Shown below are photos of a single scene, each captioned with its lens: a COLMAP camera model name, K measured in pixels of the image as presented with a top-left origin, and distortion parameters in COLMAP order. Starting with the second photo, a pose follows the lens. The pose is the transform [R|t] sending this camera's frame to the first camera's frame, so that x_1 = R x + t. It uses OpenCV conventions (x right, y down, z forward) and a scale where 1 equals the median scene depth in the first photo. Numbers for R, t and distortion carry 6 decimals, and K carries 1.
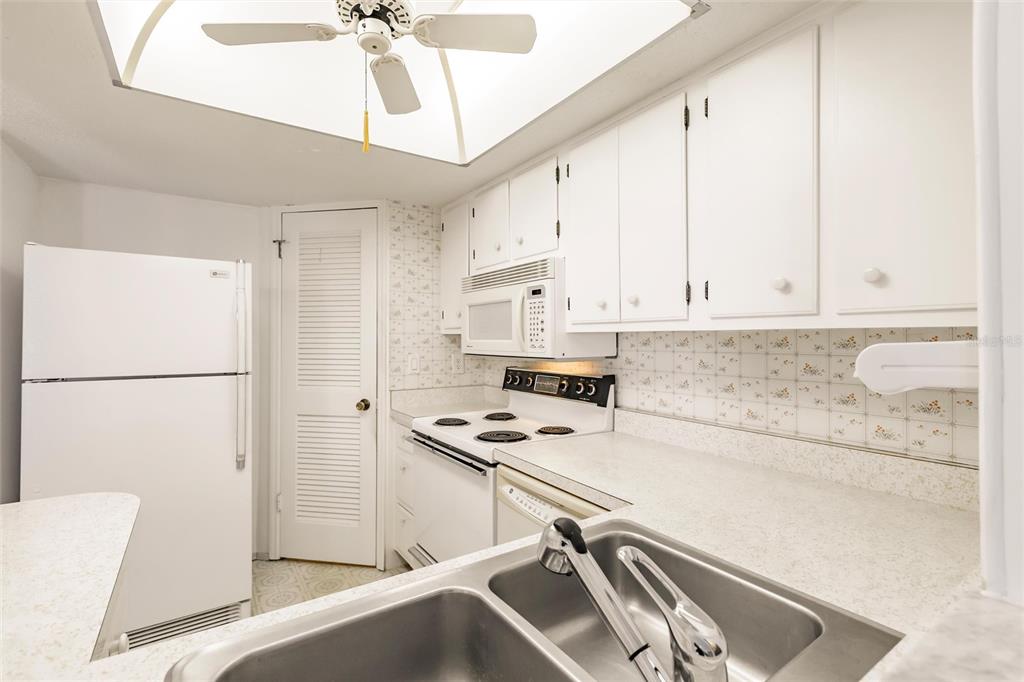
lens RADIAL K [[462.3, 0, 521.5], [0, 462.3, 343.3], [0, 0, 1]] dist [0.002432, -0.002214]
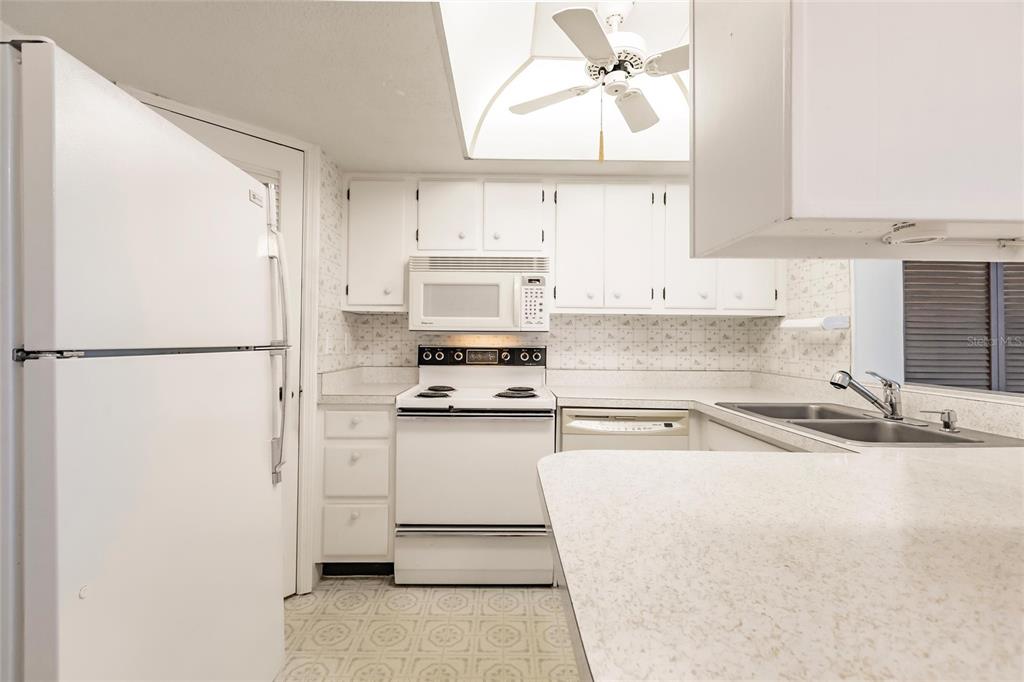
lens RADIAL K [[462.3, 0, 513.2], [0, 462.3, 332.8], [0, 0, 1]] dist [0.002432, -0.002214]
pose [[0.549547, 0.017244, 0.835285, -1.075372], [-0.000522, 0.999794, -0.020297, 0.060922], [-0.835462, 0.010718, 0.549443, 0.328062]]
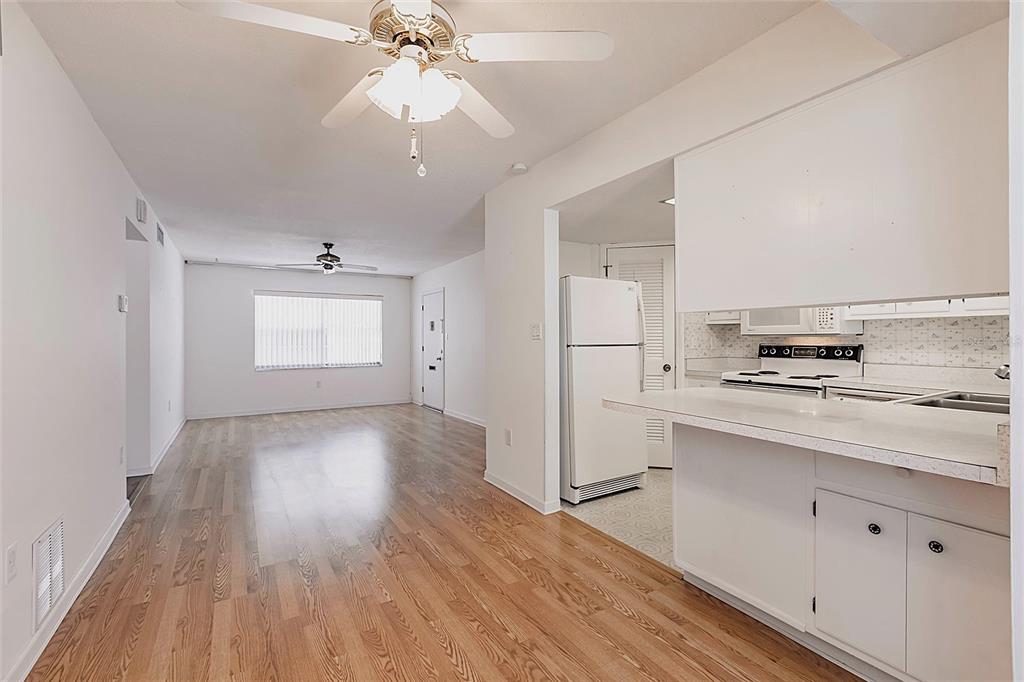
lens RADIAL K [[462.3, 0, 508.1], [0, 462.3, 336.4], [0, 0, 1]] dist [0.002432, -0.002214]
pose [[0.998043, -0.004443, -0.062374, -1.080316], [0.003498, 0.999878, -0.015252, 0.063163], [0.062434, 0.015004, 0.997936, -0.869420]]
